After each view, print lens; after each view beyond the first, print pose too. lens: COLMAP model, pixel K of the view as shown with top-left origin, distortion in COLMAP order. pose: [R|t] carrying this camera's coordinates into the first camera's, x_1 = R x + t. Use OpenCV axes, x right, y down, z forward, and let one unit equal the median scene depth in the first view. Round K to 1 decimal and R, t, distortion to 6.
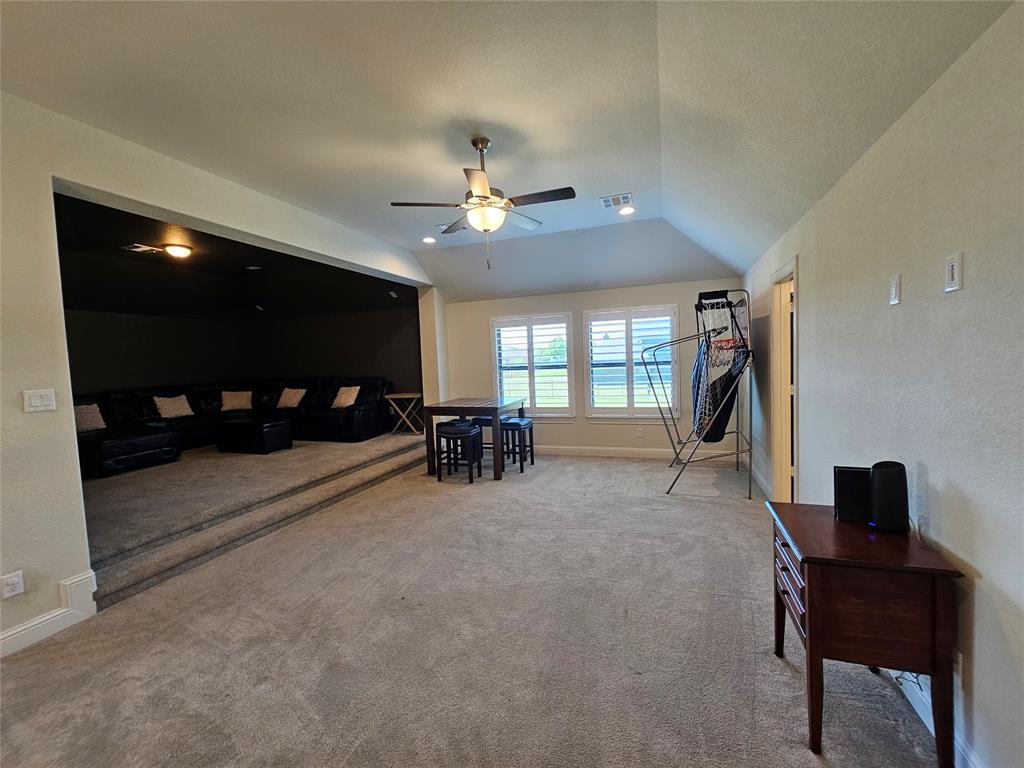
lens RADIAL K [[415.4, 0, 513.8], [0, 415.4, 384.0], [0, 0, 1]] dist [-0.013705, -0.000145]
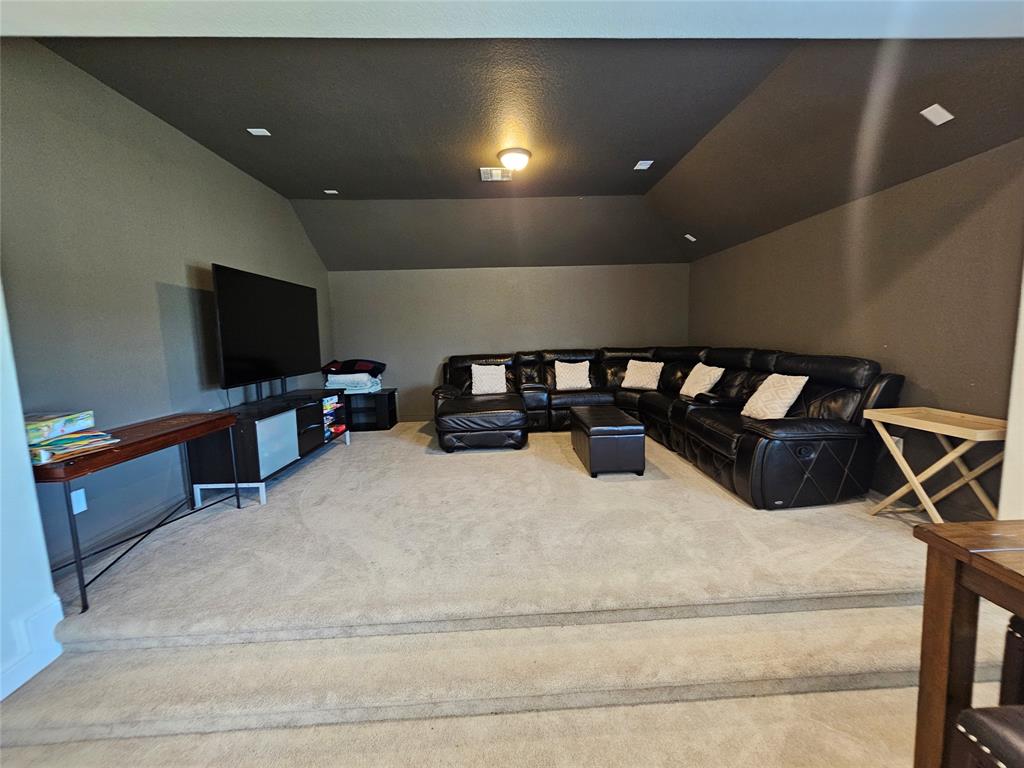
lens RADIAL K [[415.4, 0, 516.6], [0, 415.4, 384.9], [0, 0, 1]] dist [-0.013705, -0.000145]
pose [[0.368707, 0.138522, -0.919166, -0.085881], [-0.036646, 0.990231, 0.134532, -0.033882], [0.928823, -0.015919, 0.370182, 0.565165]]
